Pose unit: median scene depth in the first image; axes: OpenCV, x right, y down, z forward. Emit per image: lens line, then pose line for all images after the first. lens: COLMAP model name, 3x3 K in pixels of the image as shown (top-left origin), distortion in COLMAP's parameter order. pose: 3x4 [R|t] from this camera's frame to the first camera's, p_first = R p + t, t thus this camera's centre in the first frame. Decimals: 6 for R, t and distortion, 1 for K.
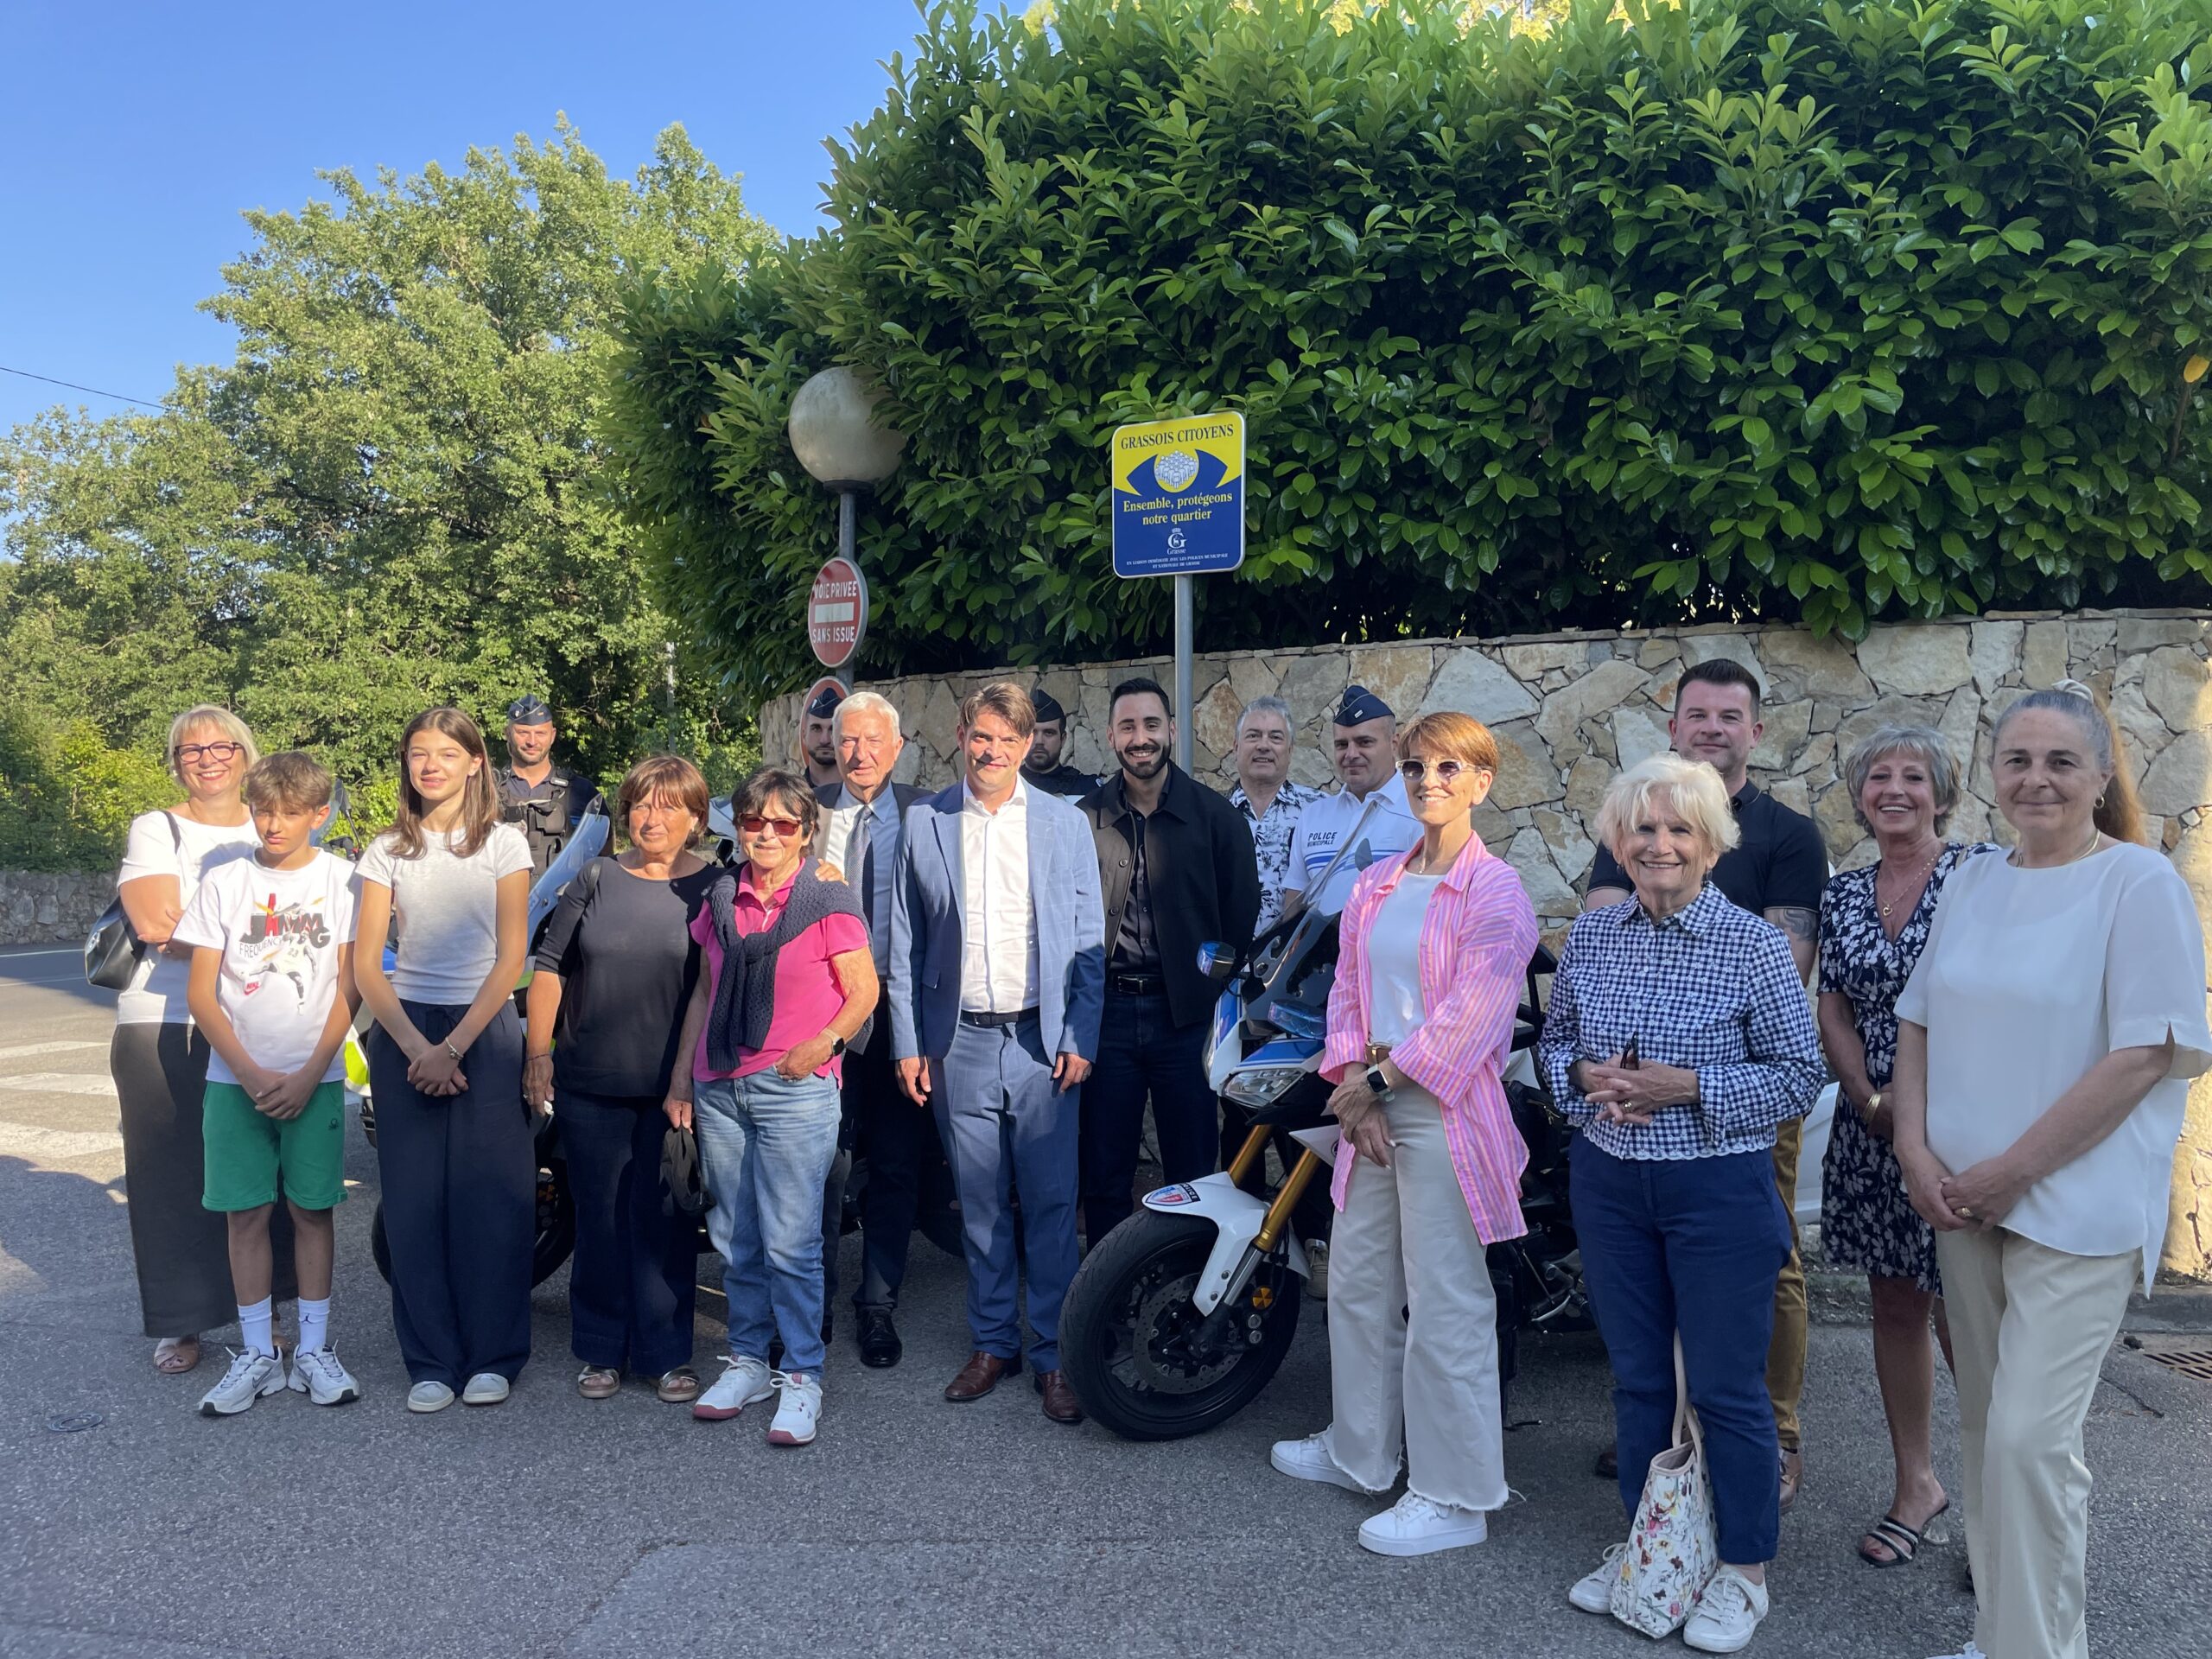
lens RADIAL K [[1687.1, 0, 1123.8], [0, 1687.1, 834.6], [0, 0, 1]] dist [0.076885, -0.106585]
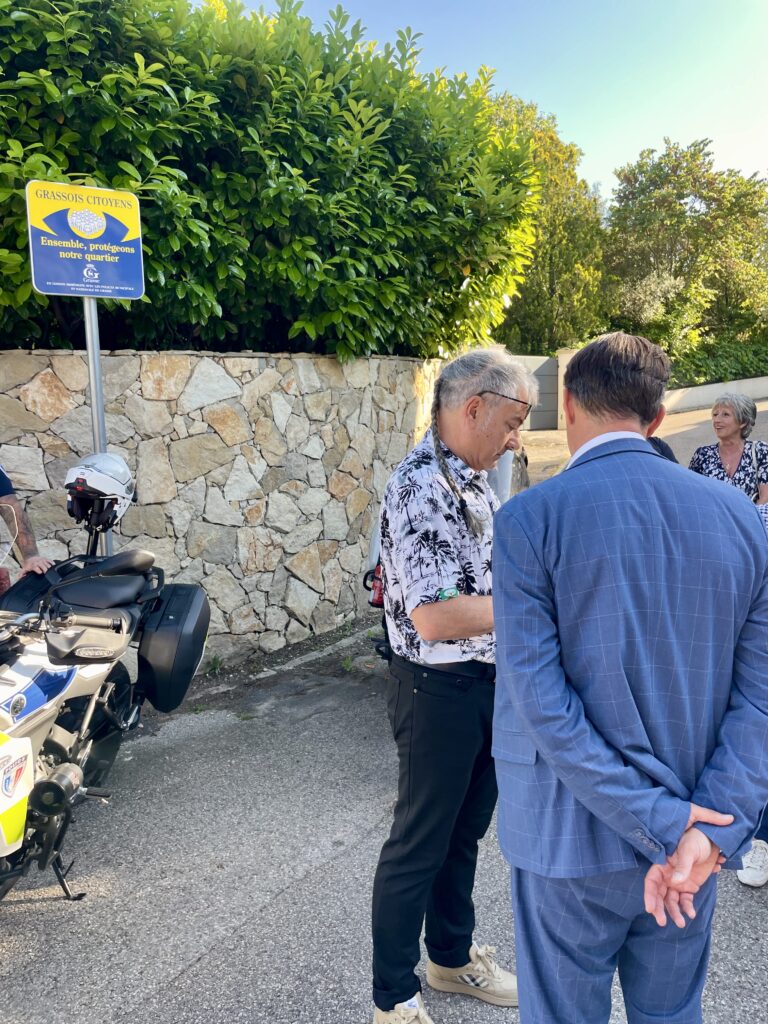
lens RADIAL K [[781.0, 0, 389.4], [0, 781.0, 506.6], [0, 0, 1]] dist [0.076885, -0.106585]
pose [[0.394926, -0.126054, 0.910024, -0.508594], [0.058634, 0.991981, 0.111961, -0.035244], [-0.916840, 0.009142, 0.399150, 0.491838]]
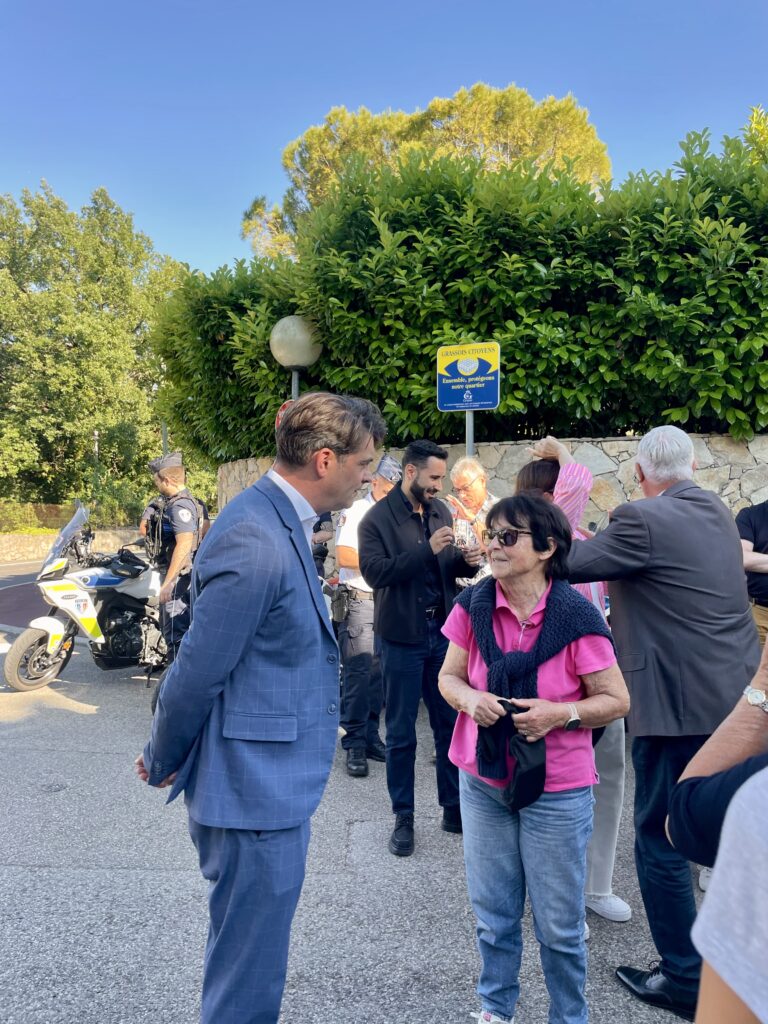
lens RADIAL K [[781.0, 0, 385.8], [0, 781.0, 507.6], [0, 0, 1]] dist [0.076885, -0.106585]
pose [[0.993222, -0.002748, 0.116204, -0.206488], [0.004796, 0.999838, -0.017348, -0.001151], [-0.116137, 0.017788, 0.993074, -0.059144]]
